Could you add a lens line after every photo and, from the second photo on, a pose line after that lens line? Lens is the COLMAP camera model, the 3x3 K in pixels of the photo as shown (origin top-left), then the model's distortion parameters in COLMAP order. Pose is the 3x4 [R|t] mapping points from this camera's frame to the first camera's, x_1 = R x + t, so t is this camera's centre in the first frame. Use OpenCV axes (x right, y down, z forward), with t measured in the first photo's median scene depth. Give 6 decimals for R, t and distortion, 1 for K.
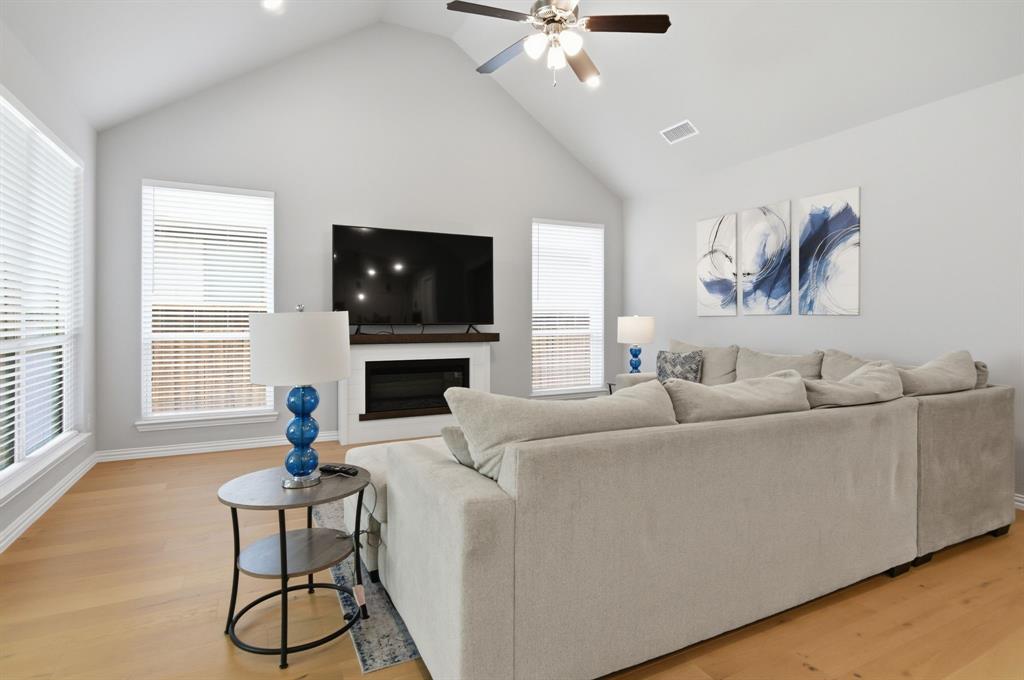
lens RADIAL K [[528.2, 0, 512.7], [0, 528.2, 331.4], [0, 0, 1]] dist [-0.010955, -0.000559]
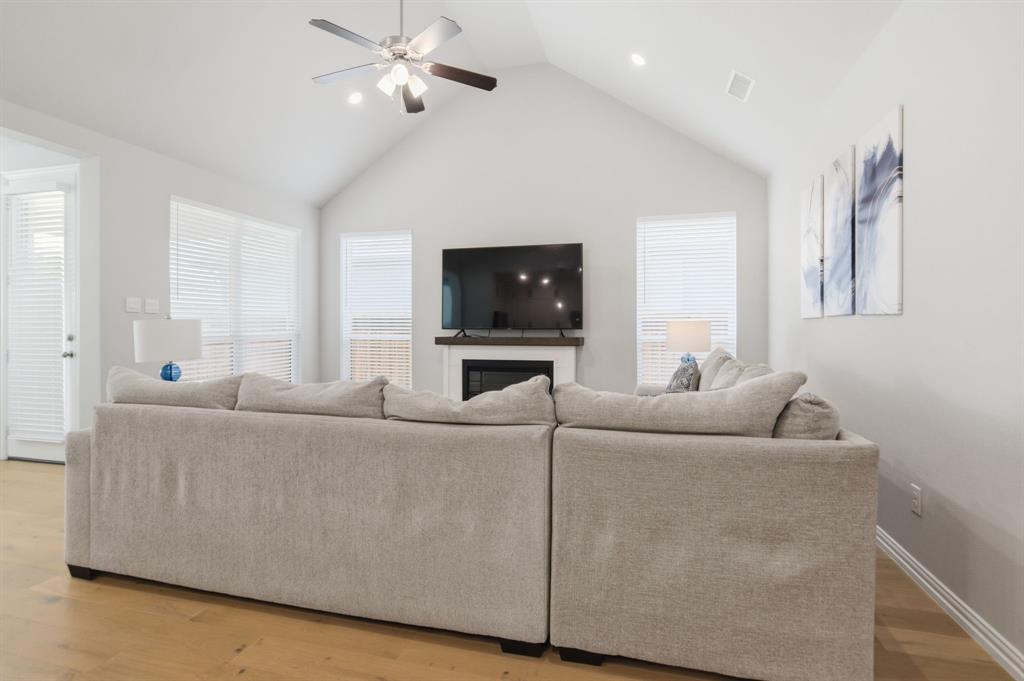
lens RADIAL K [[511.8, 0, 508.8], [0, 511.8, 324.5], [0, 0, 1]] dist [0.014986, 0.000150]
pose [[0.741645, -0.004096, -0.670780, 0.596311], [-0.013041, 0.999704, -0.020523, -0.000209], [0.670666, 0.023969, 0.741372, 0.204499]]
